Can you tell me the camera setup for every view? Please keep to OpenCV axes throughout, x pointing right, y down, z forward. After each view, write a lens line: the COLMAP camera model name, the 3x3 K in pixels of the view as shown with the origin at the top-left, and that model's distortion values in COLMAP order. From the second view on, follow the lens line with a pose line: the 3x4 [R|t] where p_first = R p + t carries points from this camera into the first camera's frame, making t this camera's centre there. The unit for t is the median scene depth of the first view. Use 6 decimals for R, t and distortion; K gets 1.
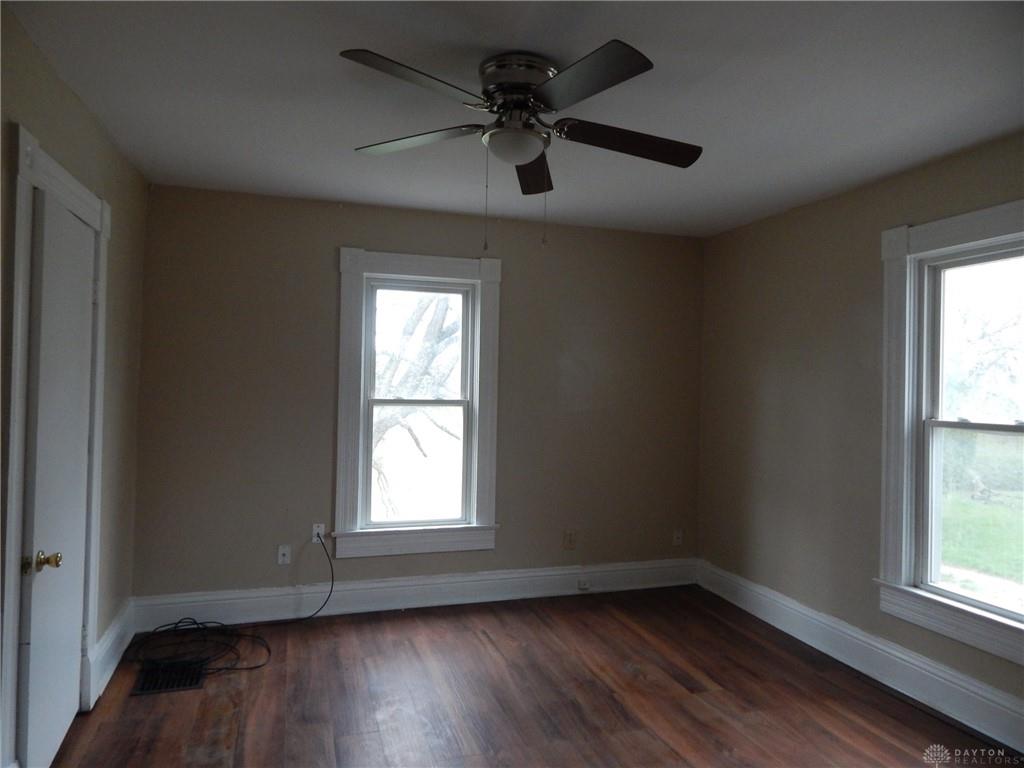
lens RADIAL K [[679.9, 0, 511.1], [0, 679.9, 379.0], [0, 0, 1]] dist [0.015593, -0.004680]
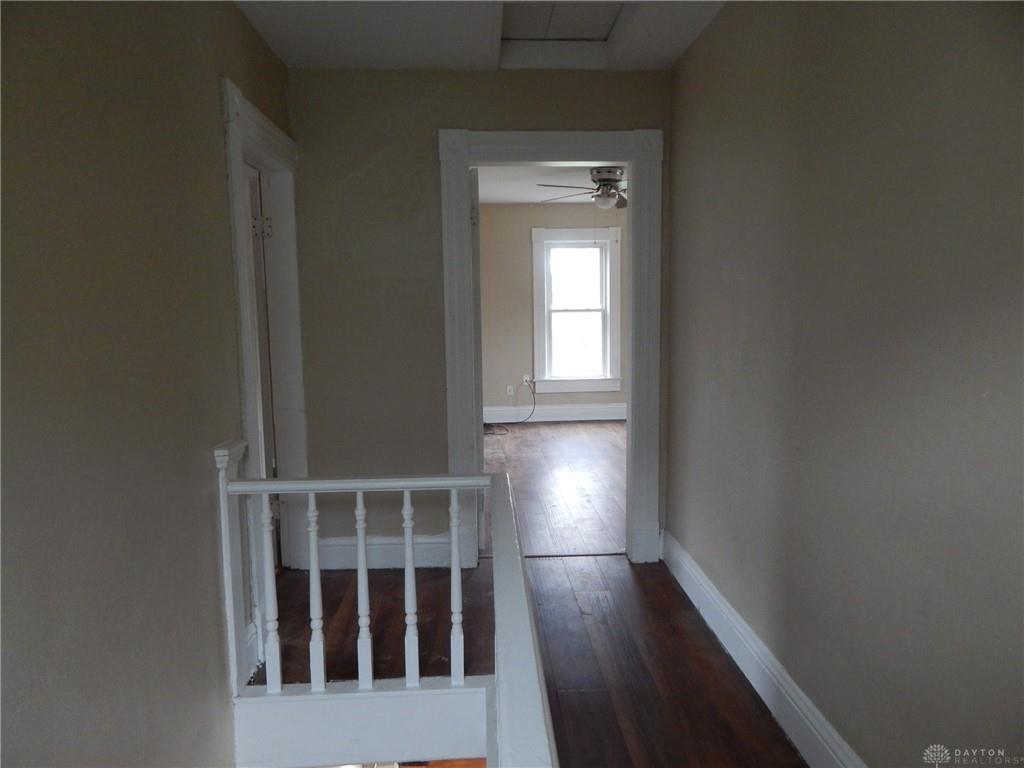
lens RADIAL K [[679.9, 0, 514.3], [0, 679.9, 381.3], [0, 0, 1]] dist [0.015593, -0.004680]
pose [[0.967346, -0.006089, -0.253387, 0.172374], [0.040060, 0.990818, 0.129128, -0.021306], [0.250274, -0.135062, 0.958708, -0.854281]]
